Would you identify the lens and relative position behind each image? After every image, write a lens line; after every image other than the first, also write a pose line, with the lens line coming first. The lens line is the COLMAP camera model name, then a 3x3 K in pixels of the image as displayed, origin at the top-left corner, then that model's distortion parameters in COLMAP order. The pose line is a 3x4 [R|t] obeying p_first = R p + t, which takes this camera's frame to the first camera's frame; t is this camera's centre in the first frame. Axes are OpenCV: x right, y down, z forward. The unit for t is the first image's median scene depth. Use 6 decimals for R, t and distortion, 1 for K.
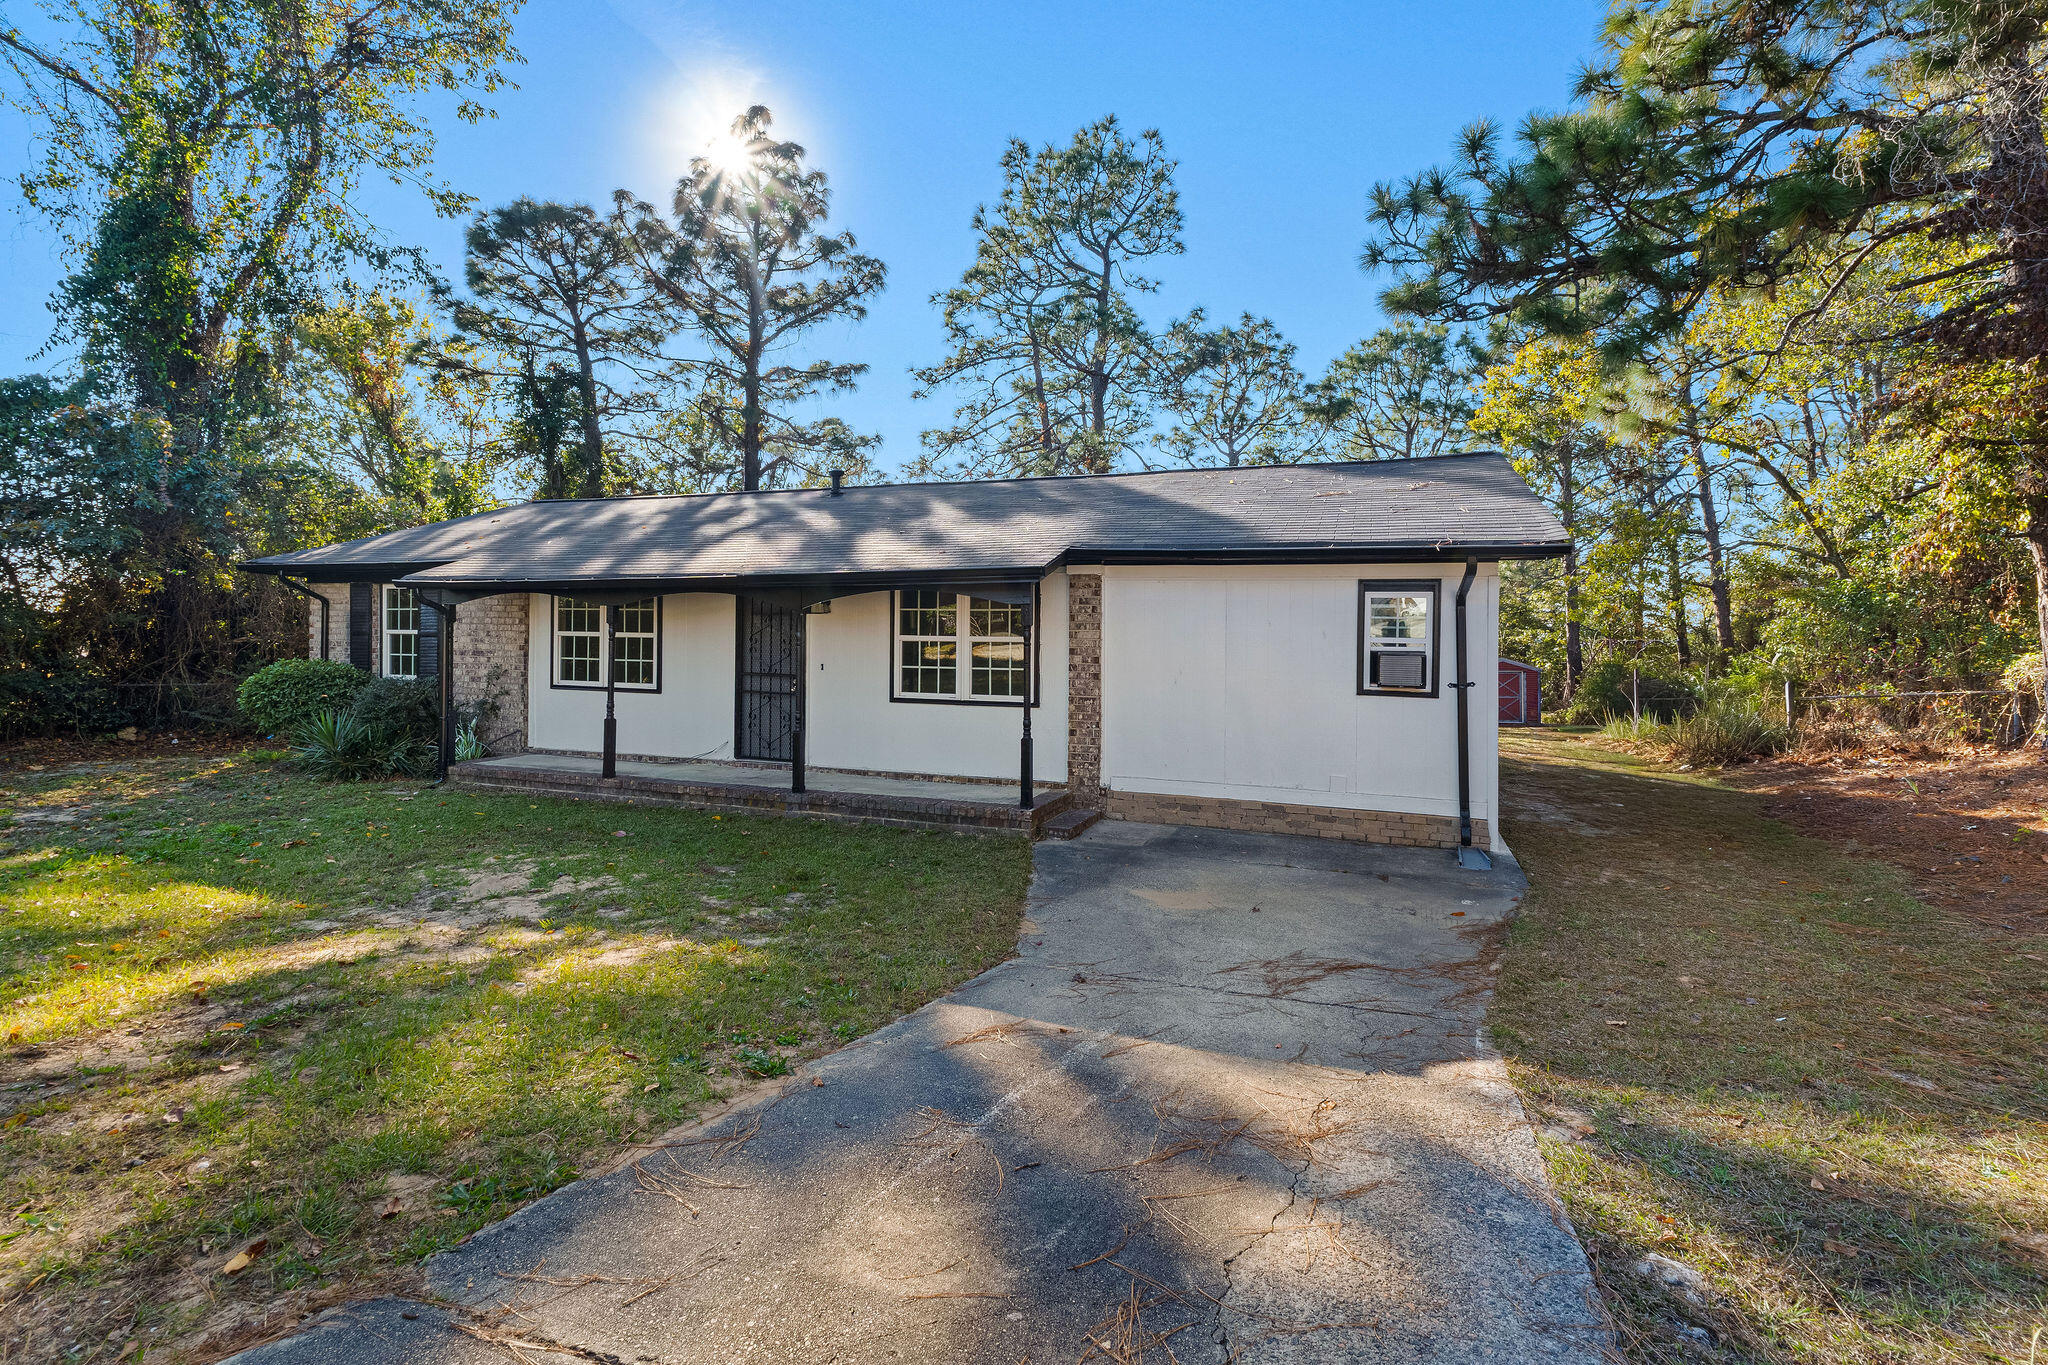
lens RADIAL K [[850.6, 0, 1012.3], [0, 850.6, 661.8], [0, 0, 1]] dist [-0.005813, 0.000018]
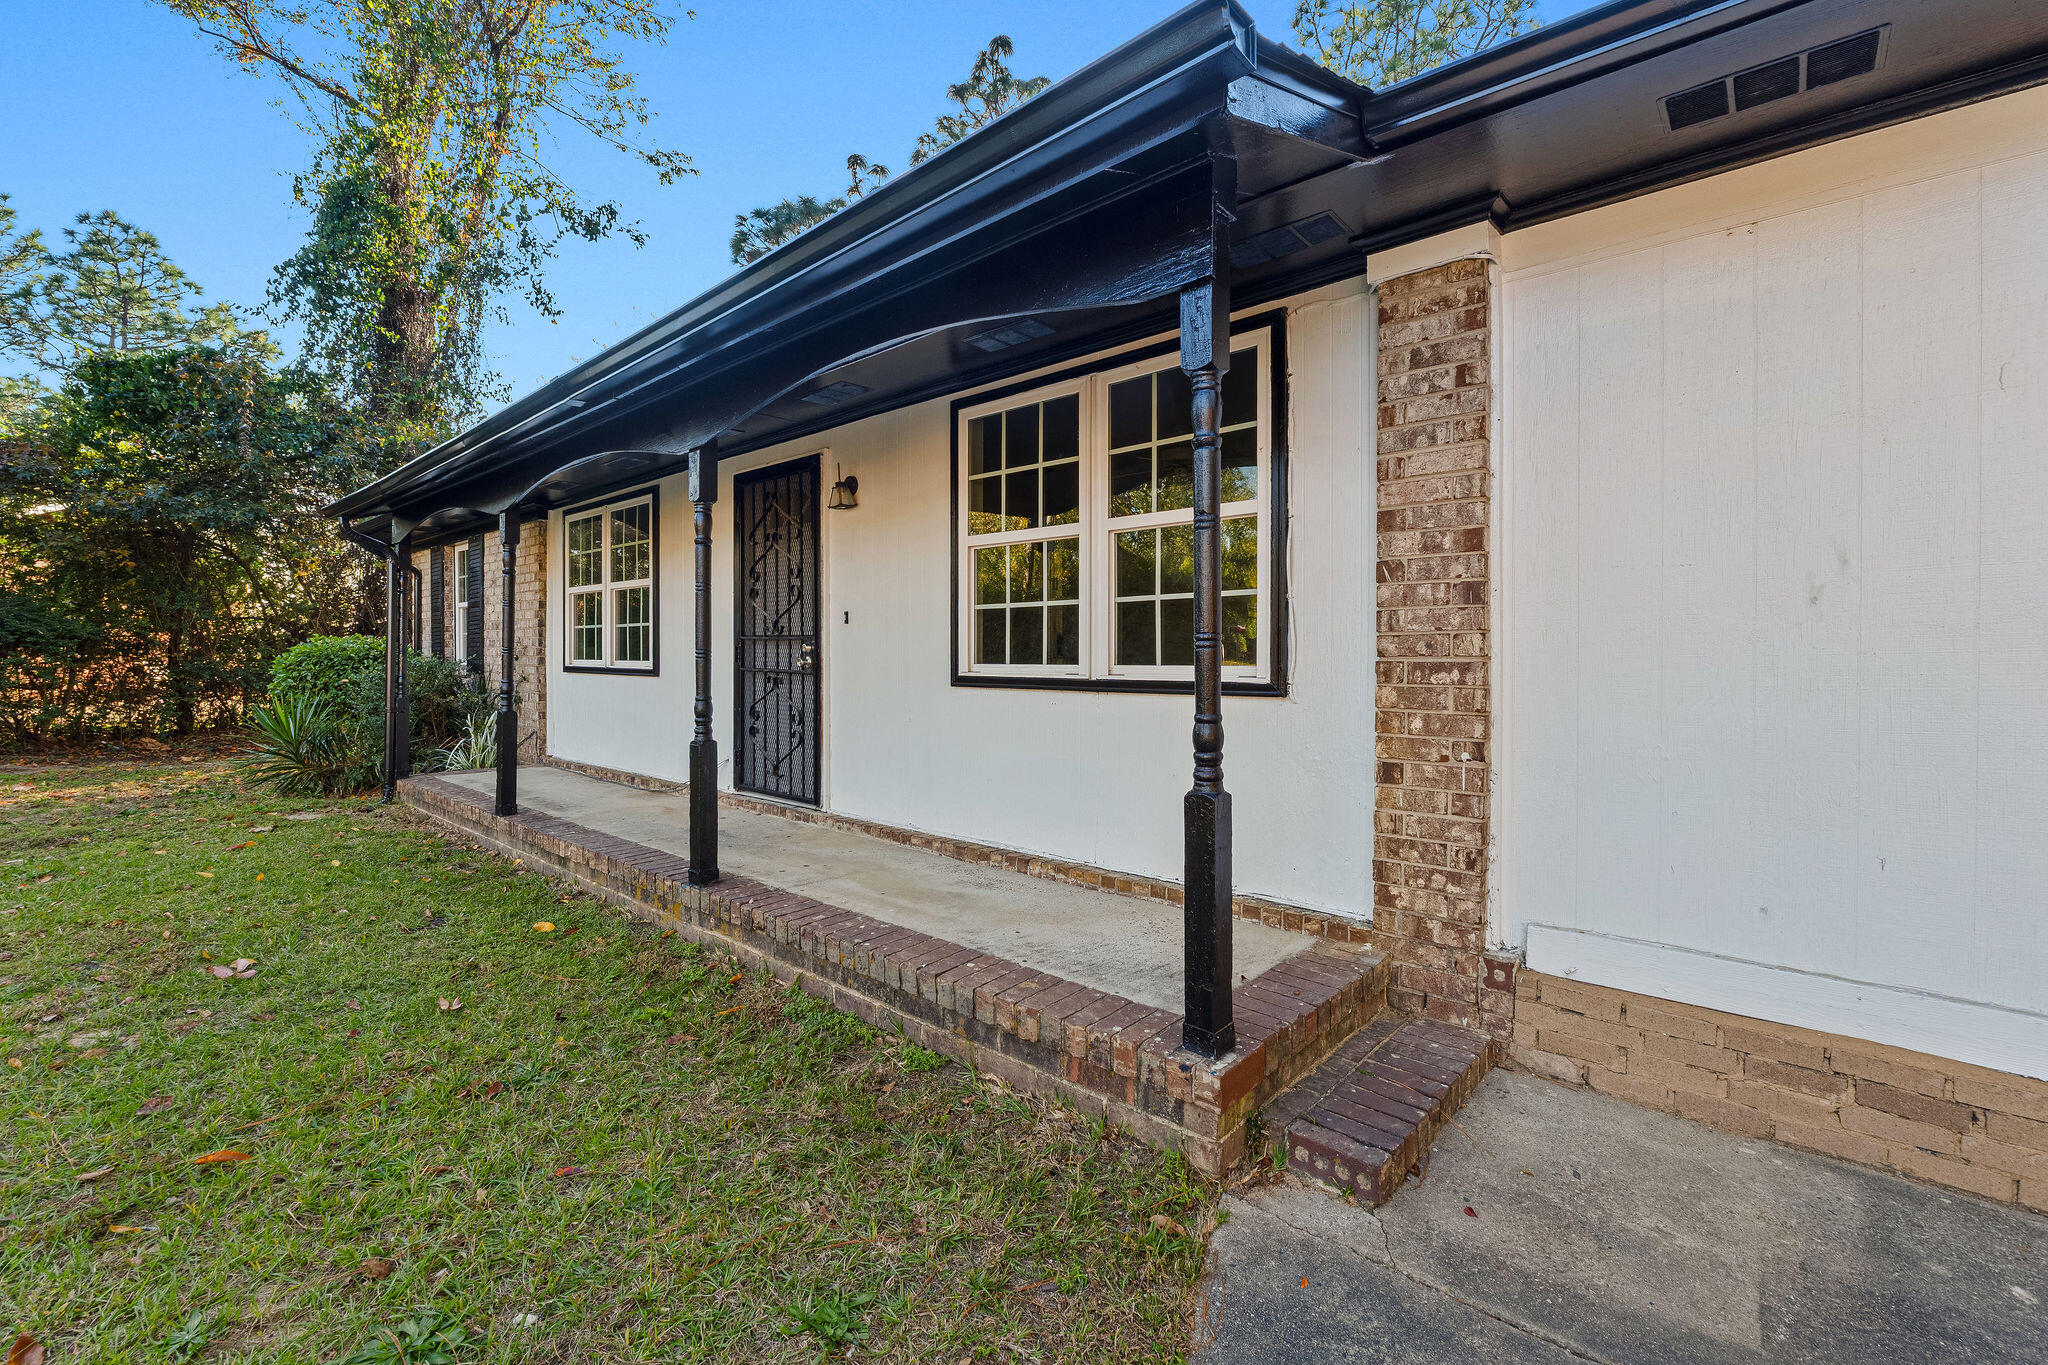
lens RADIAL K [[850.6, 0, 1012.3], [0, 850.6, 661.8], [0, 0, 1]] dist [-0.005813, 0.000018]
pose [[0.940513, -0.002515, -0.339747, 0.044948], [-0.004068, 0.999818, -0.018662, 0.046613], [0.339732, 0.018934, 0.940332, 0.634279]]
